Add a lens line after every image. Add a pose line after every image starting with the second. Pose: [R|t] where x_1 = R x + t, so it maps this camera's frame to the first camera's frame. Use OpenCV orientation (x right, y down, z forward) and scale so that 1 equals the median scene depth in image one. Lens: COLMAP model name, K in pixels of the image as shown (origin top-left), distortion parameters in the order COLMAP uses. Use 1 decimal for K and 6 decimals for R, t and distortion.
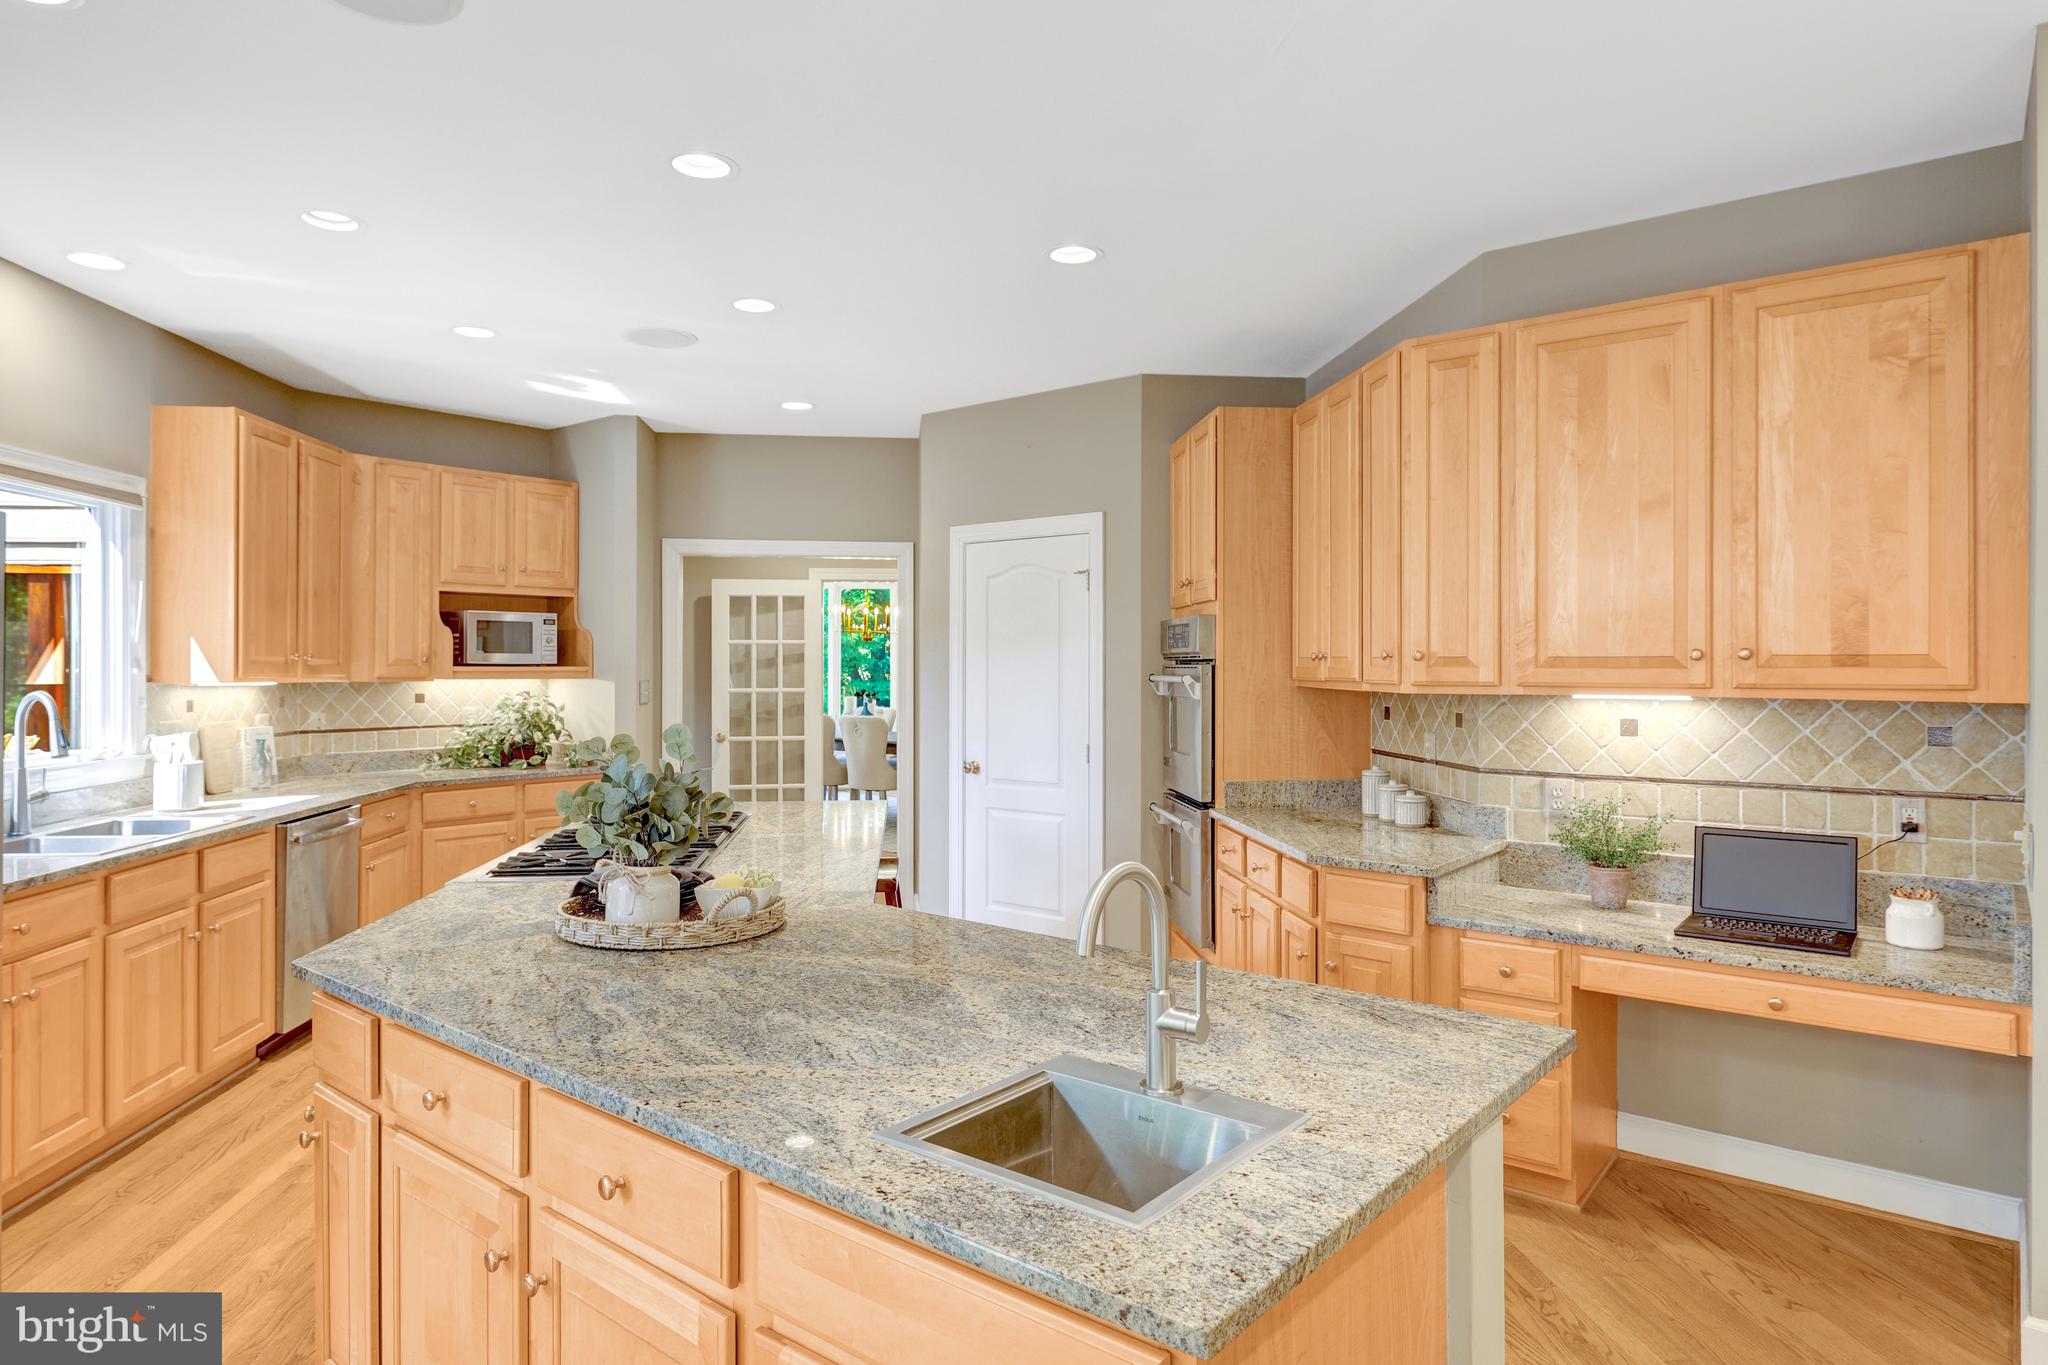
lens RADIAL K [[1234.2, 0, 1029.2], [0, 1234.2, 669.3], [0, 0, 1]] dist [0.000067, 0.001654]
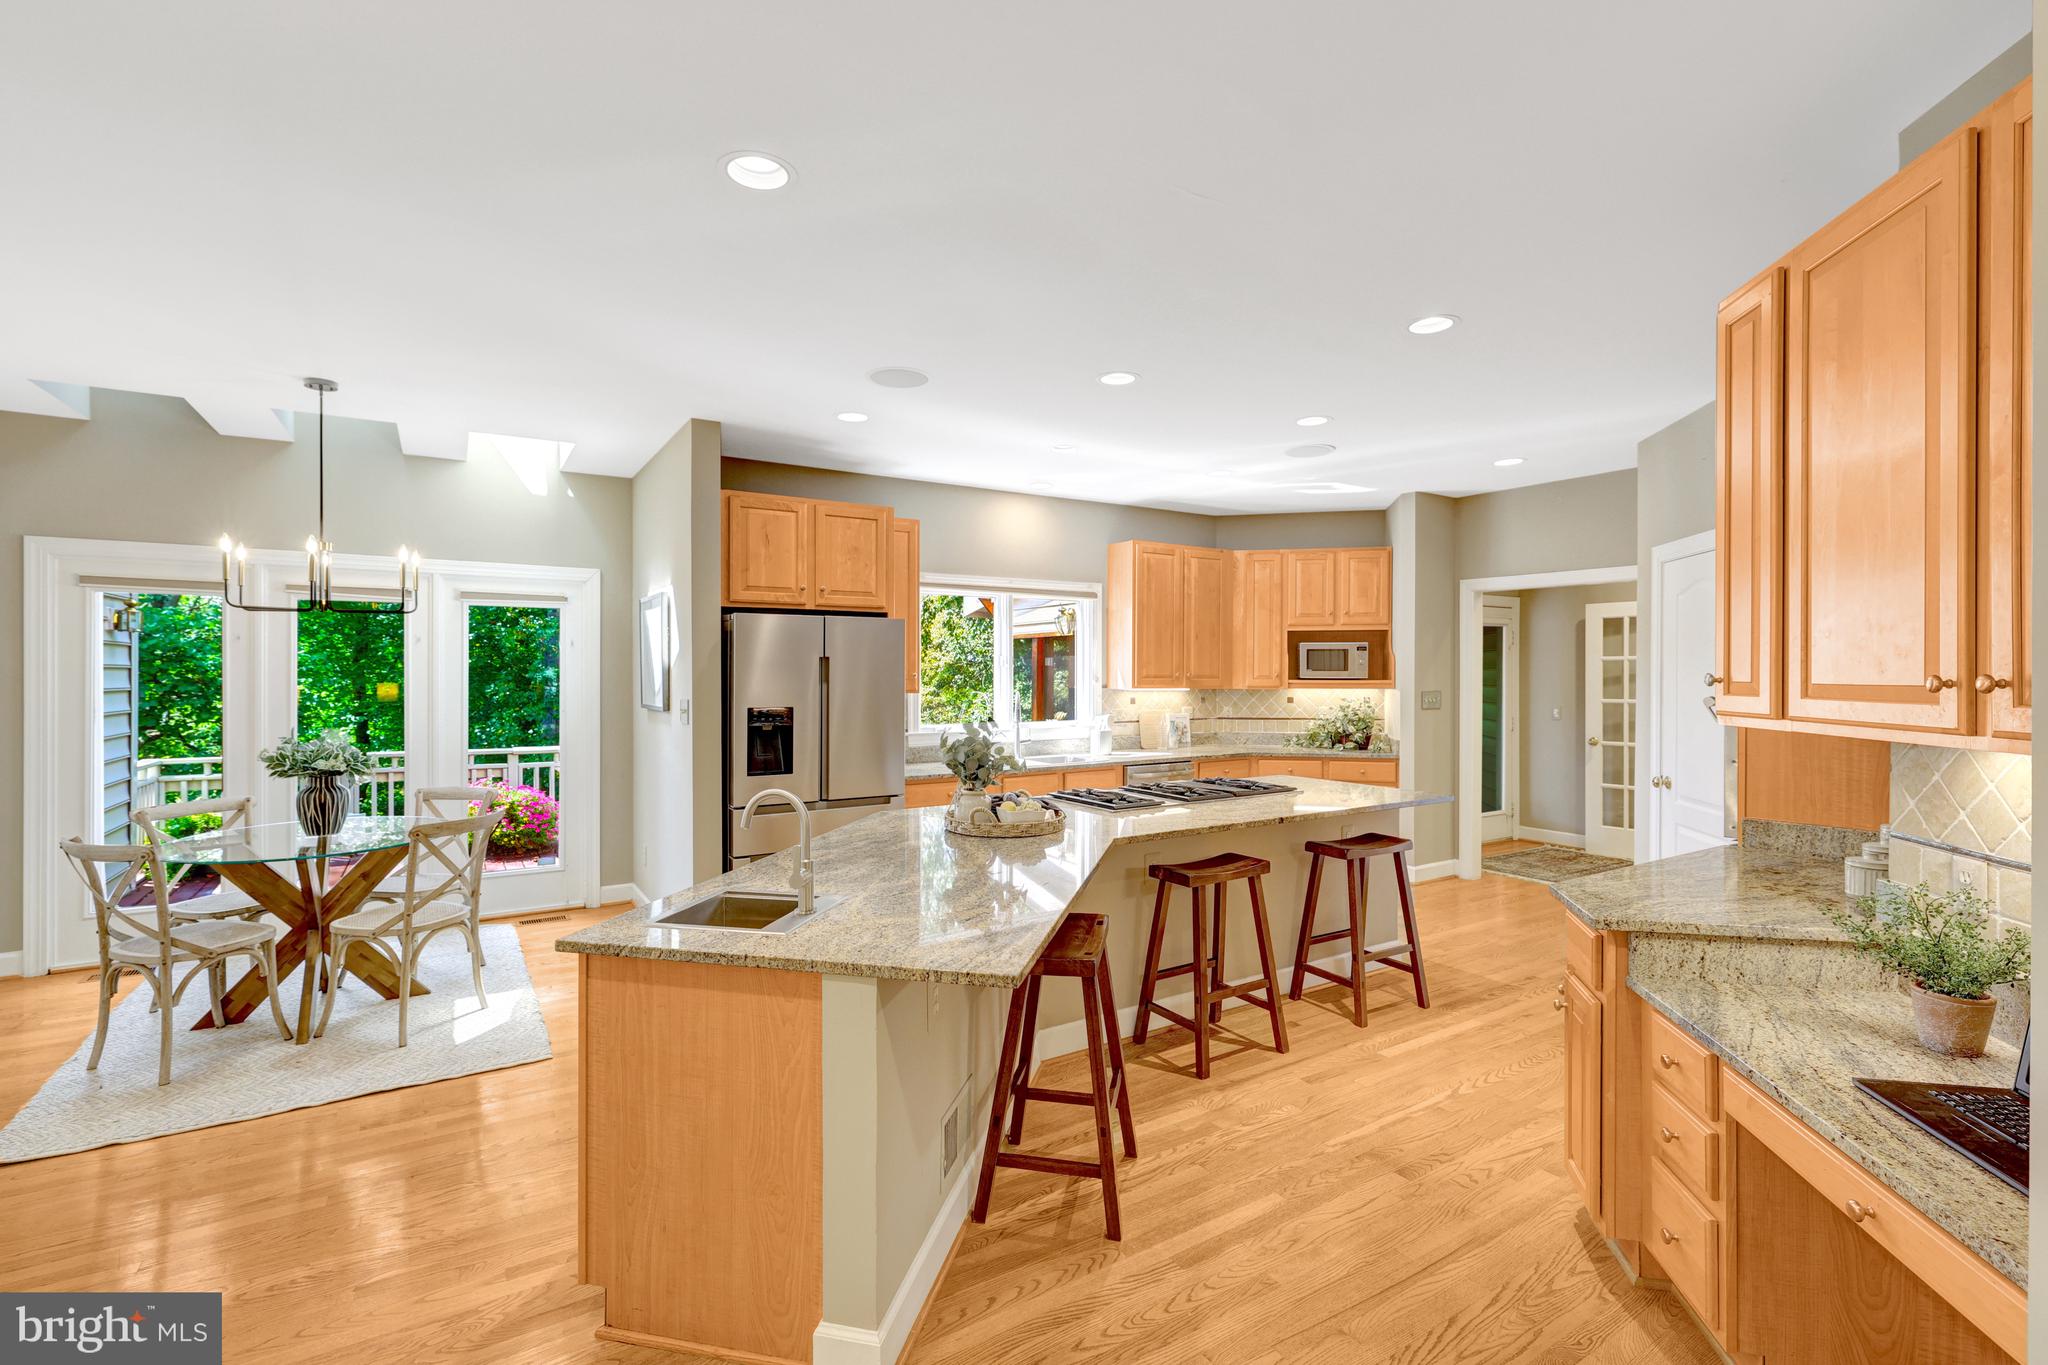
lens RADIAL K [[917.0, 0, 1010.9], [0, 917.0, 675.8], [0, 0, 1]] dist [0.004832, 0.002612]
pose [[0.467003, 0.000569, -0.884256, 0.449171], [0.002233, 0.999996, 0.001822, -0.012400], [0.884253, -0.002826, 0.466999, 0.189090]]
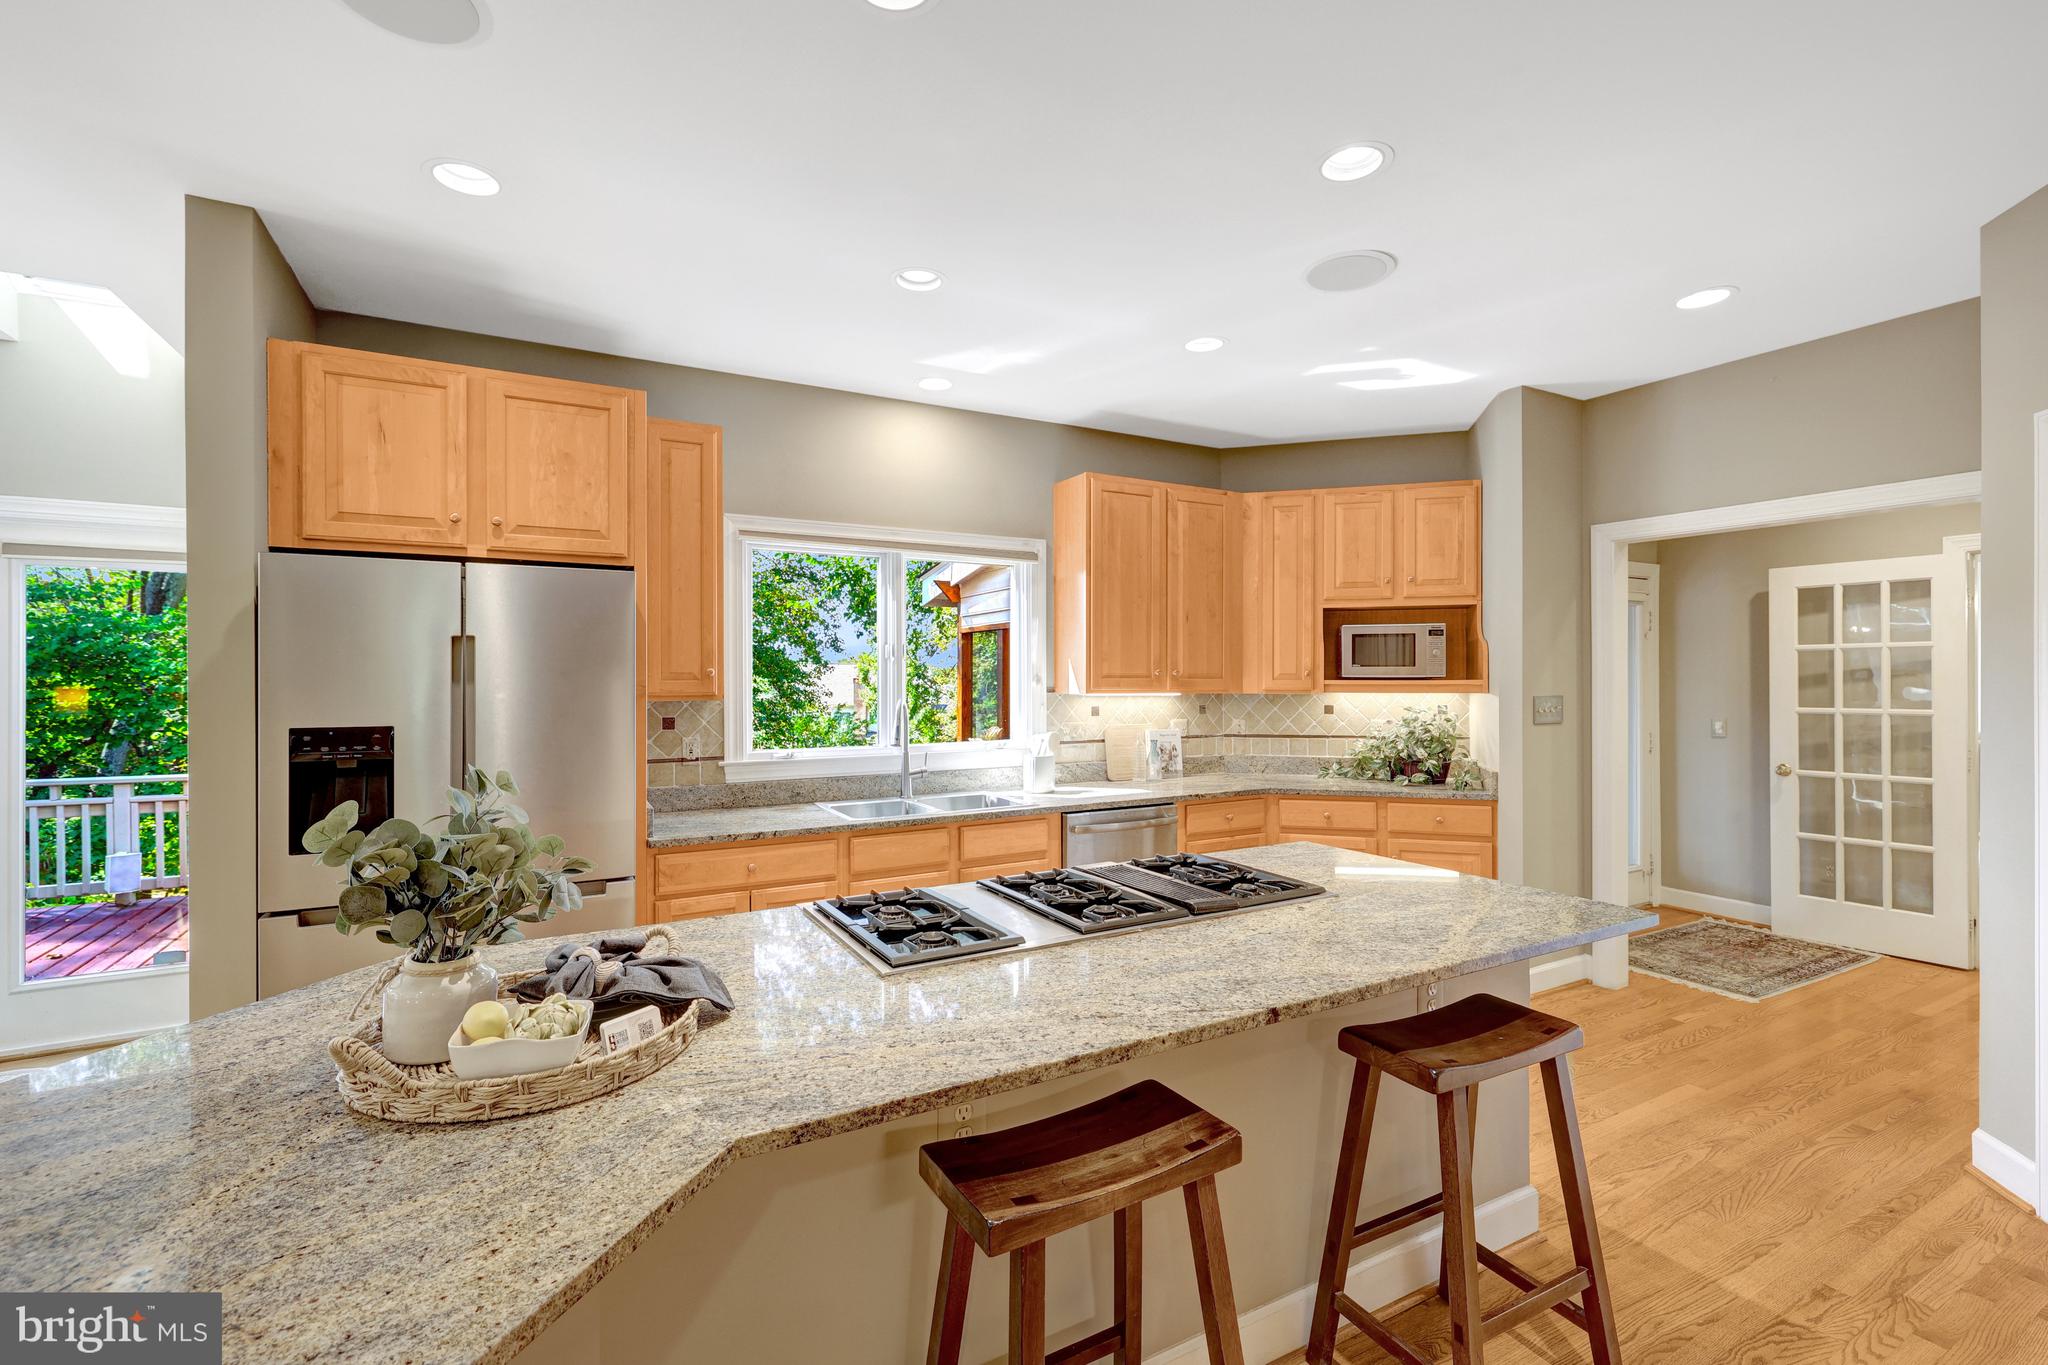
lens RADIAL K [[895.6, 0, 1013.6], [0, 895.6, 677.4], [0, 0, 1]] dist [0.005256, -0.000487]
pose [[0.415656, -0.007253, -0.909493, 0.127555], [0.005477, 0.999970, -0.005472, -0.002363], [0.909506, -0.002707, 0.415683, 0.529592]]
